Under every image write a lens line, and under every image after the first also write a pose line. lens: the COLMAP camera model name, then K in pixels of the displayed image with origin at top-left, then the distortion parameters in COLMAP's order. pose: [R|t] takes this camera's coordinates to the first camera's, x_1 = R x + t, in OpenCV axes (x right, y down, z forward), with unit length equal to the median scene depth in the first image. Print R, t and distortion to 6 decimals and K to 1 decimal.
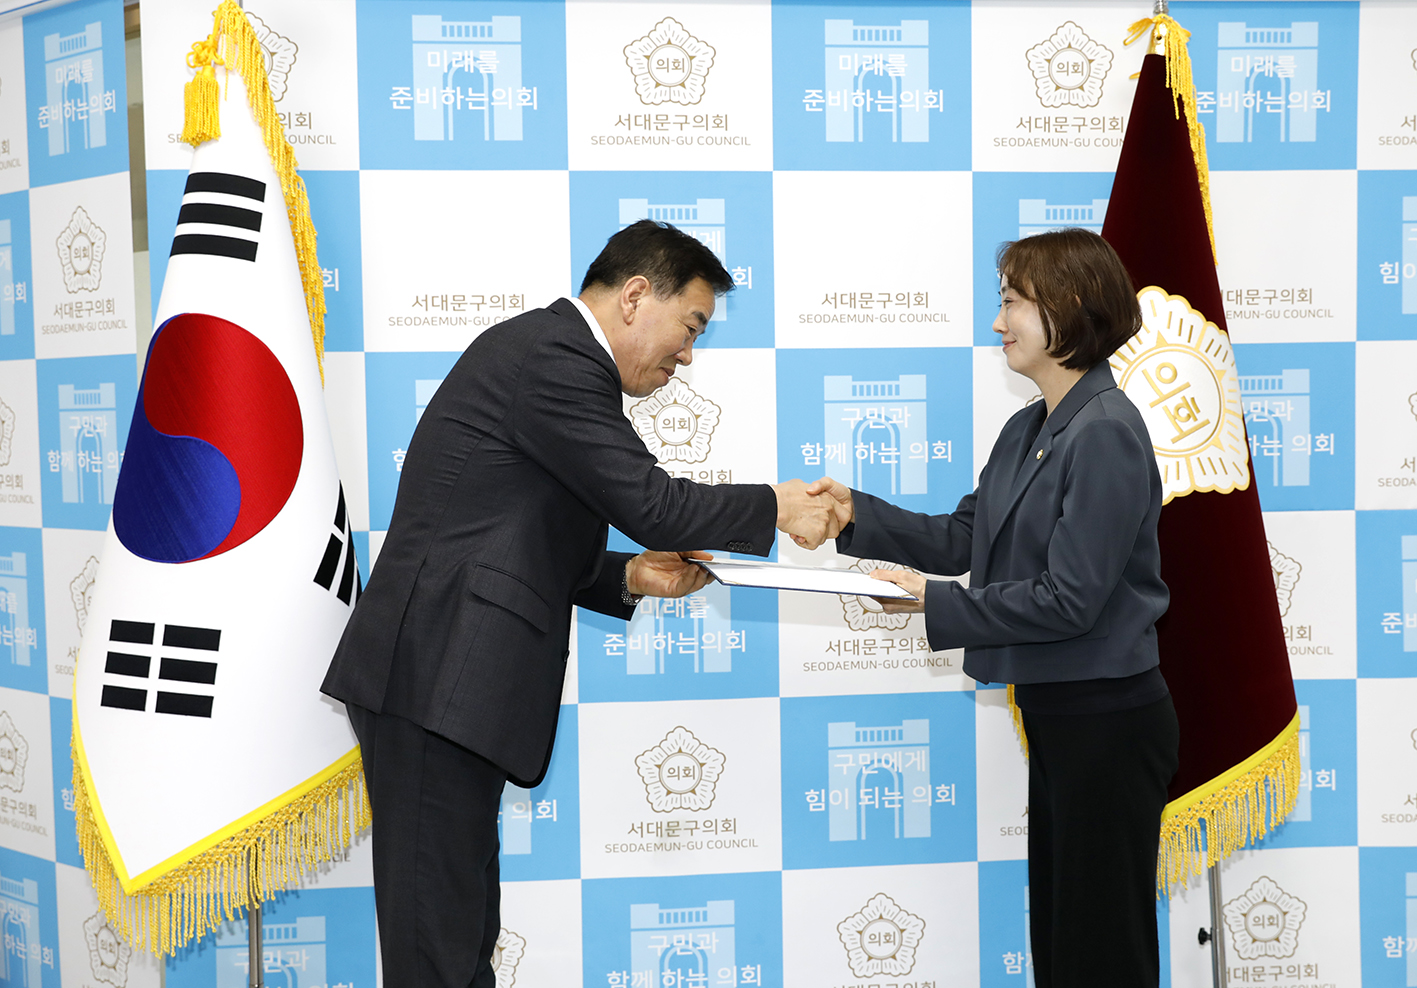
lens RADIAL K [[1710.8, 0, 737.1], [0, 1710.8, 452.4], [0, 0, 1]] dist [-0.017710, 0.129483]
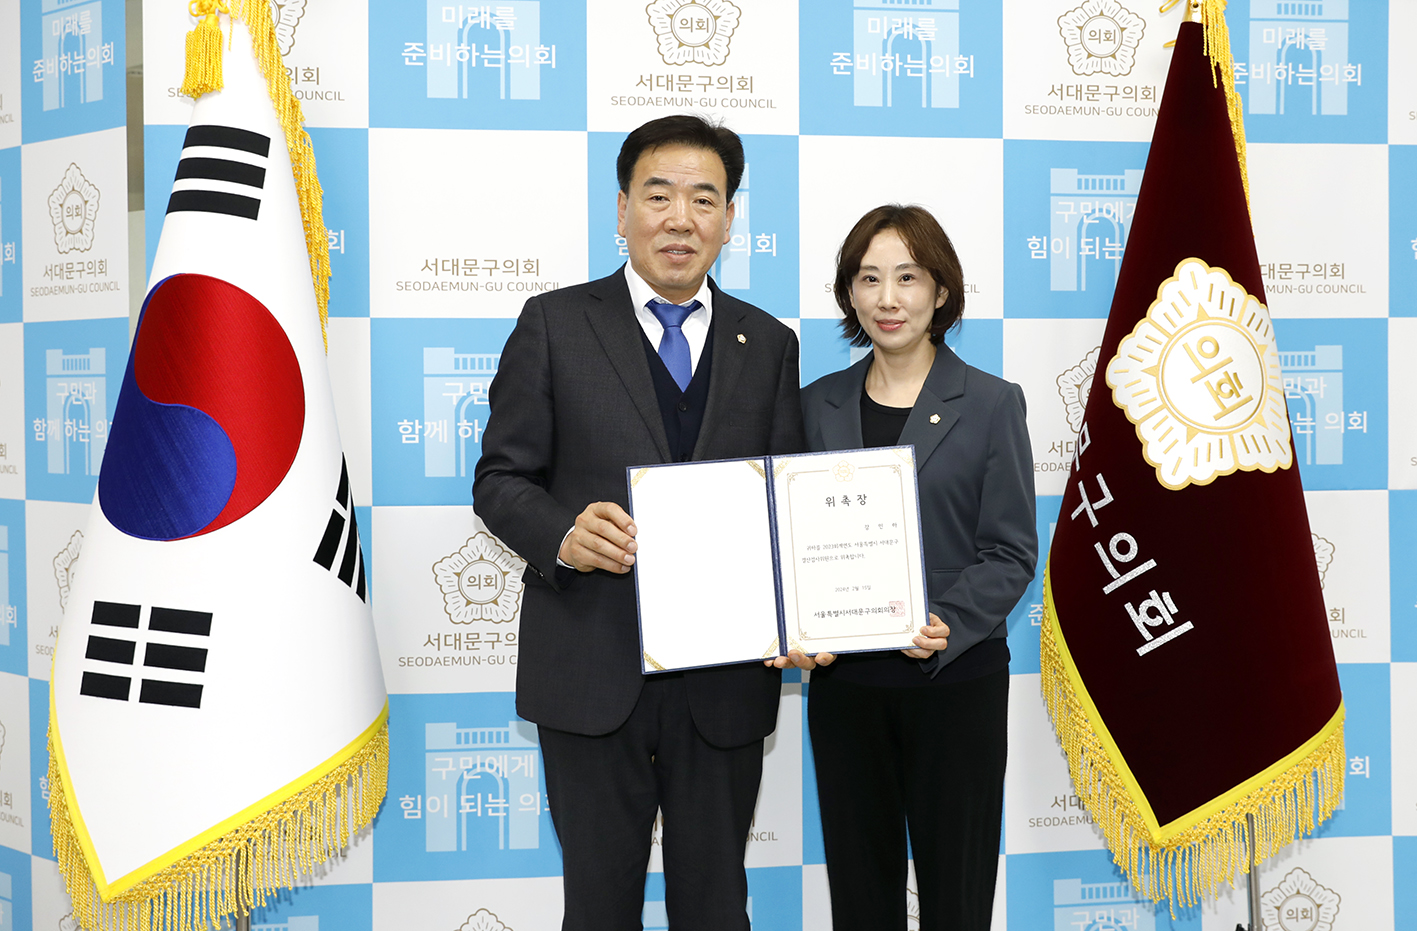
lens RADIAL K [[1631.7, 0, 776.0], [0, 1631.7, 361.7], [0, 0, 1]] dist [-0.043542, 0.106207]
pose [[0.999299, 0.008955, 0.036363, -0.024387], [-0.007525, 0.999200, -0.039289, -0.000364], [-0.036686, 0.038988, 0.998566, 0.085404]]
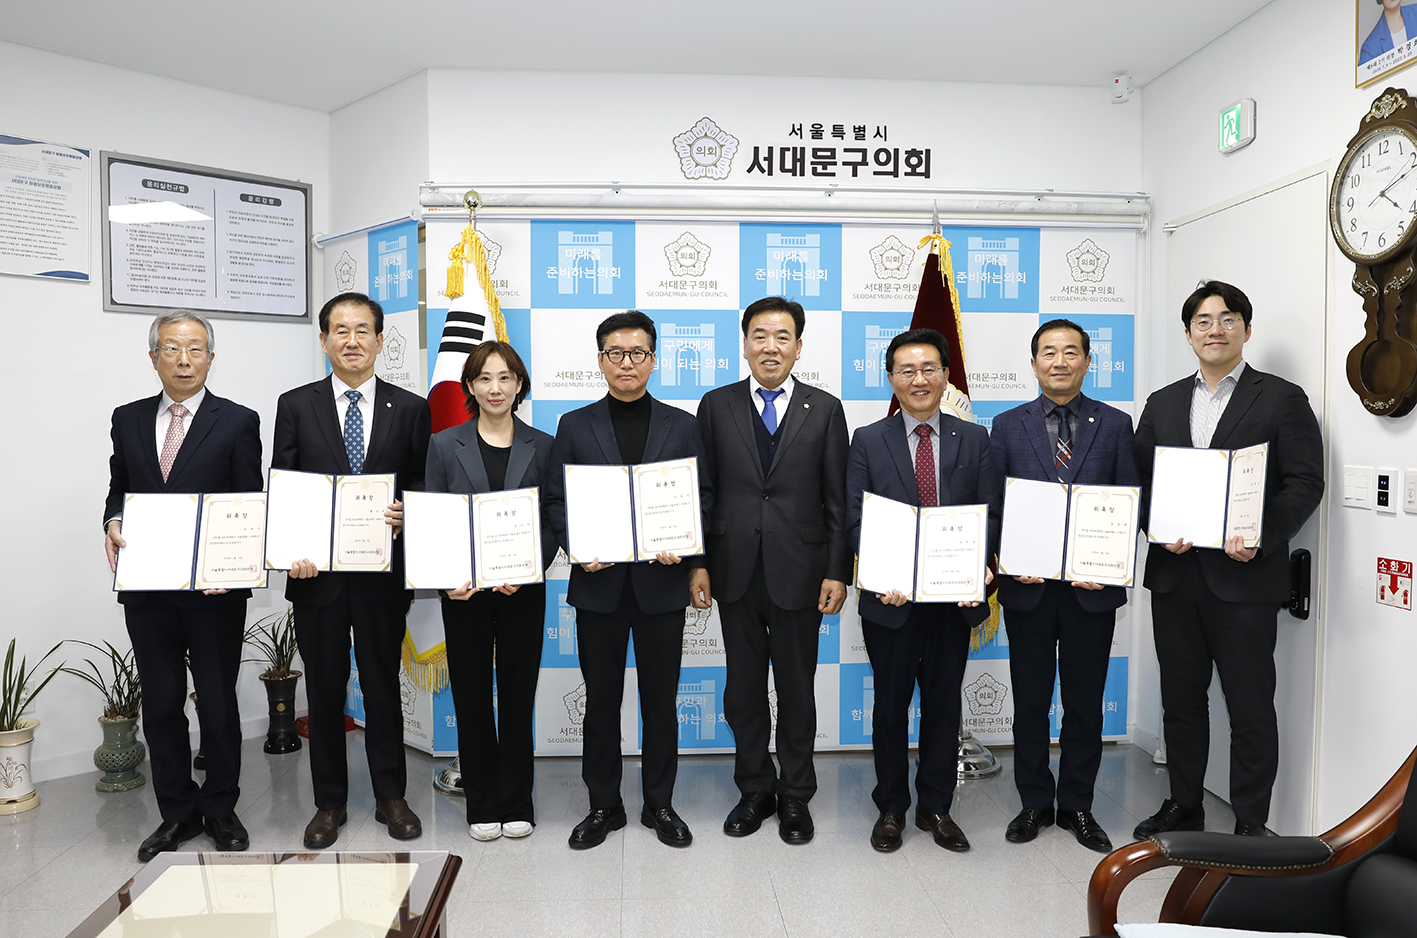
lens RADIAL K [[1013.2, 0, 709.6], [0, 1013.2, 467.9], [0, 0, 1]] dist [-0.118773, 0.113647]
pose [[0.999267, 0.013951, -0.035656, 0.030641], [-0.013532, 0.999837, 0.011980, 0.003395], [0.035817, -0.011488, 0.999292, -0.161687]]
